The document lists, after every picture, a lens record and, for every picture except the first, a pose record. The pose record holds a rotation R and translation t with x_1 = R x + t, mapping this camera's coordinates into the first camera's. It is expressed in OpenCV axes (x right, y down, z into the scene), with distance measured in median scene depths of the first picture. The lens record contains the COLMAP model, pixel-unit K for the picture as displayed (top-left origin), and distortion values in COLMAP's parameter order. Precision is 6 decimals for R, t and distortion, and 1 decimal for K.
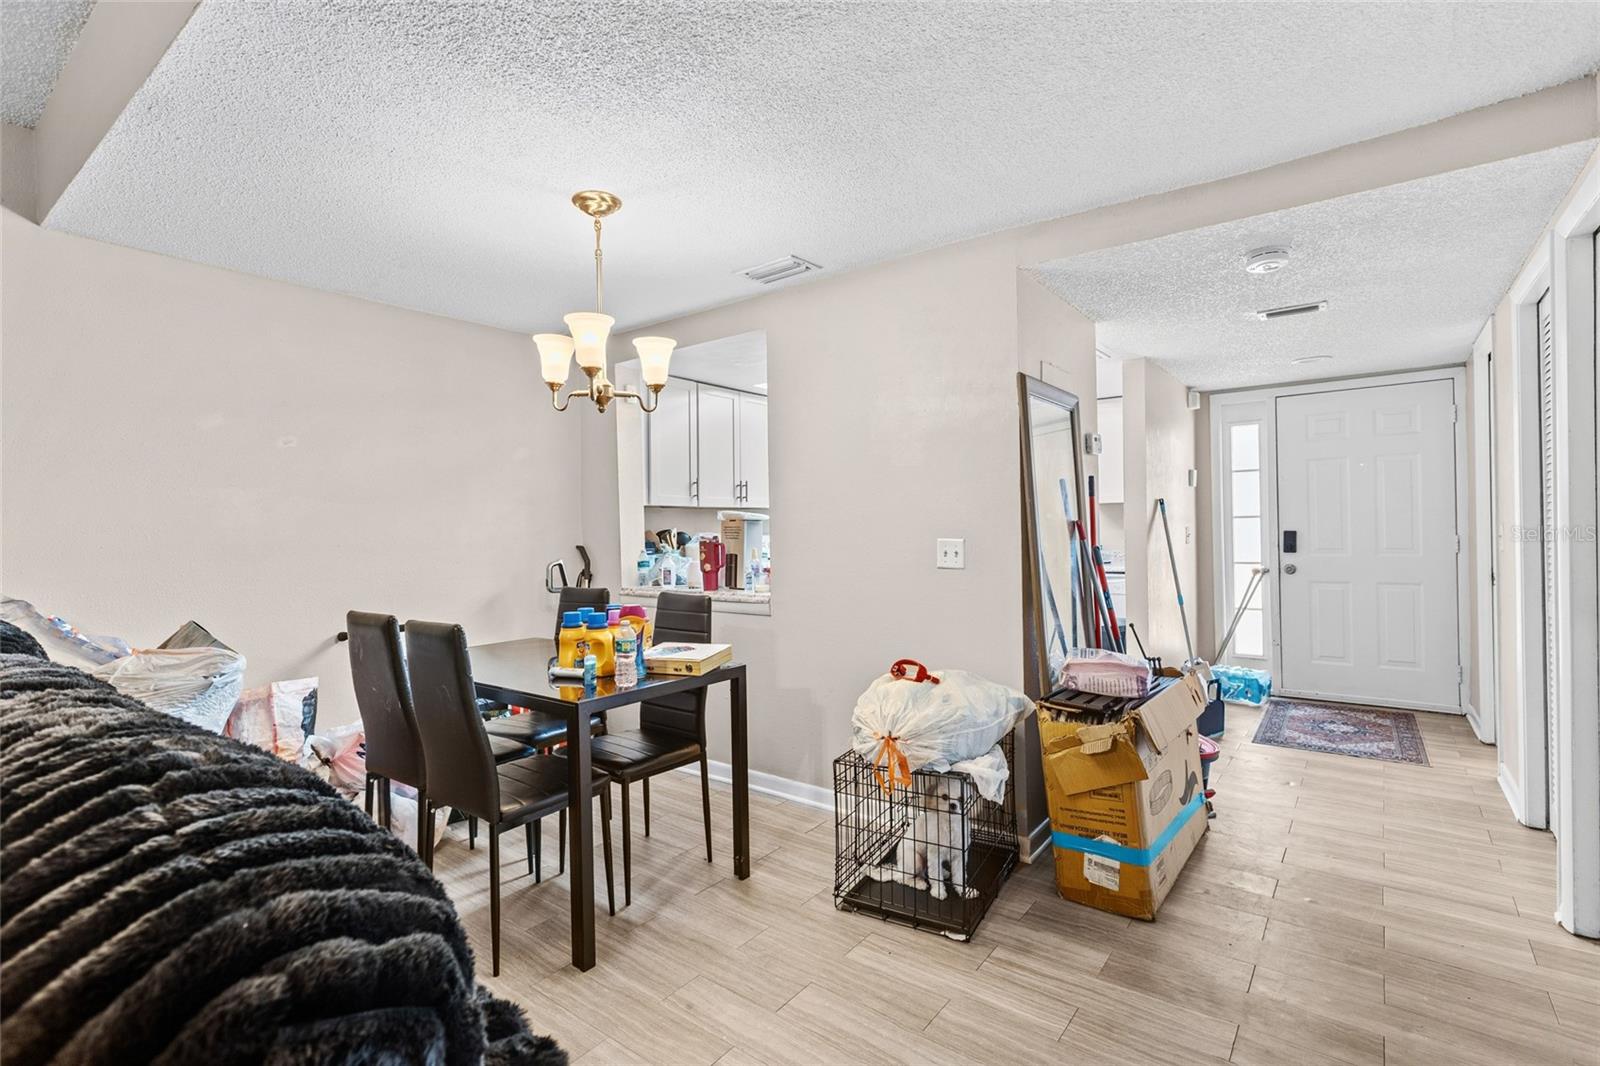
lens RADIAL K [[710.8, 0, 813.1], [0, 710.8, 531.6], [0, 0, 1]] dist [0.000006, -0.000180]
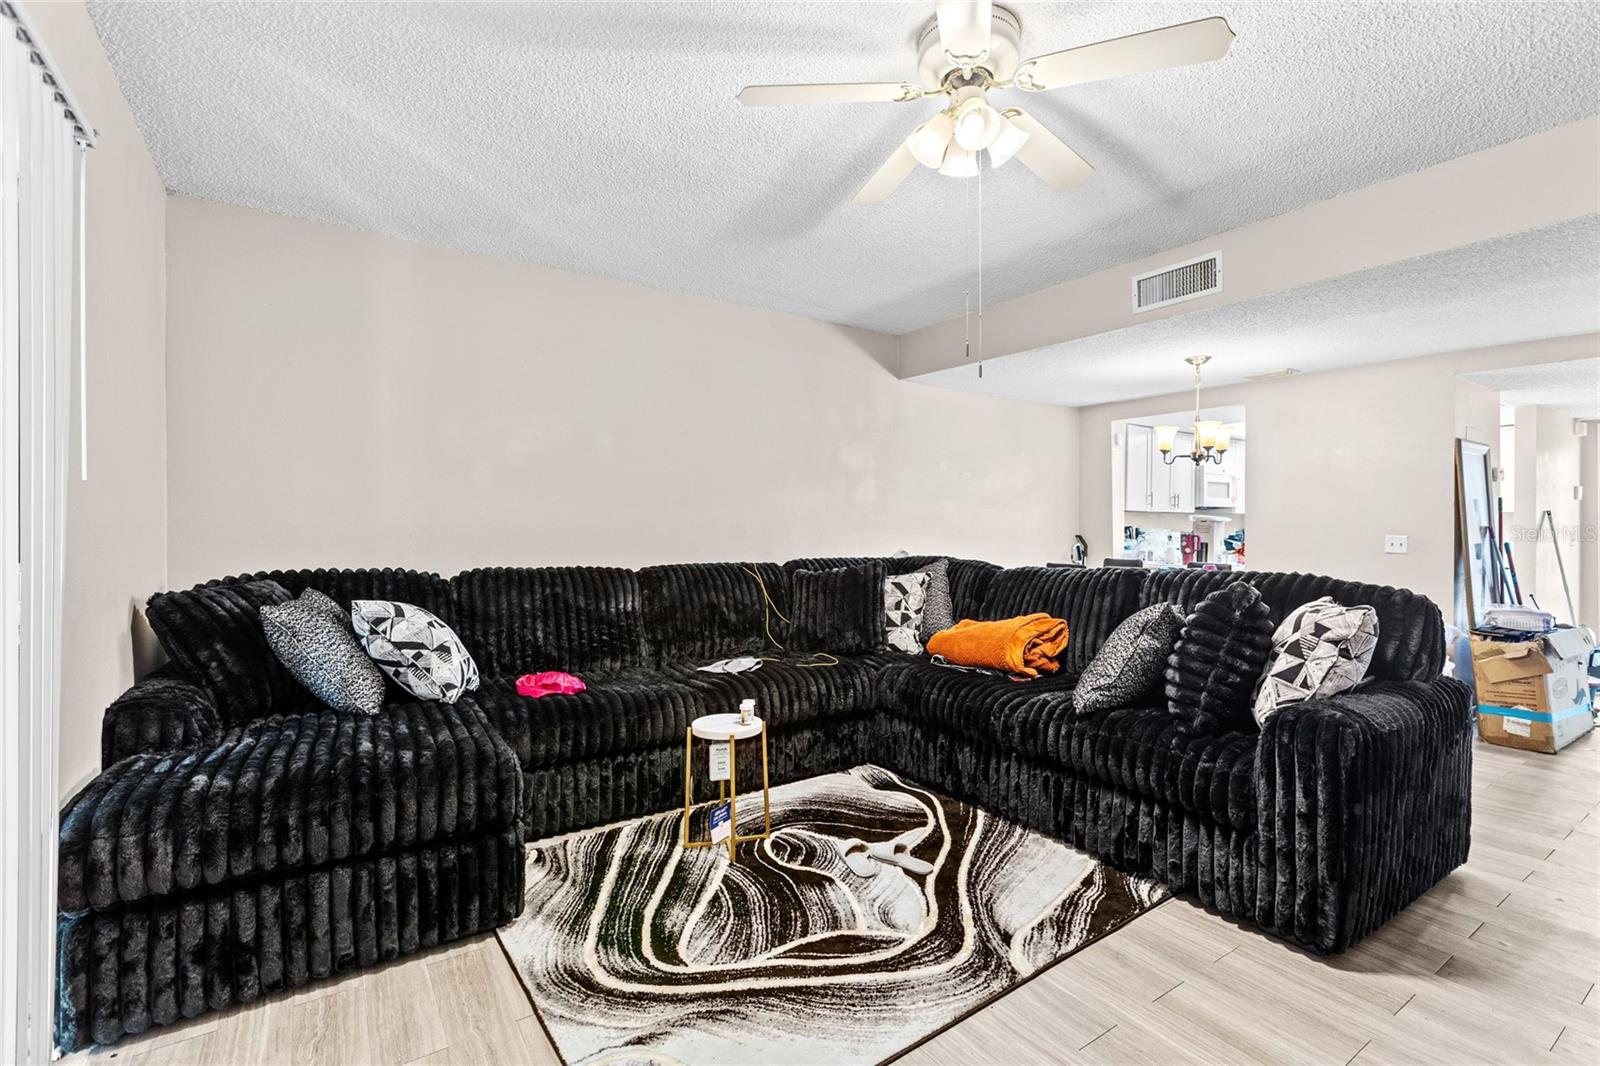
lens RADIAL K [[715.0, 0, 799.3], [0, 715.0, 525.4], [0, 0, 1]] dist [-0.000342, -0.000317]
pose [[0.948596, 0.020519, -0.315824, -0.669879], [-0.021059, 0.999777, 0.001705, 0.014454], [0.315788, 0.005034, 0.948816, -1.137308]]
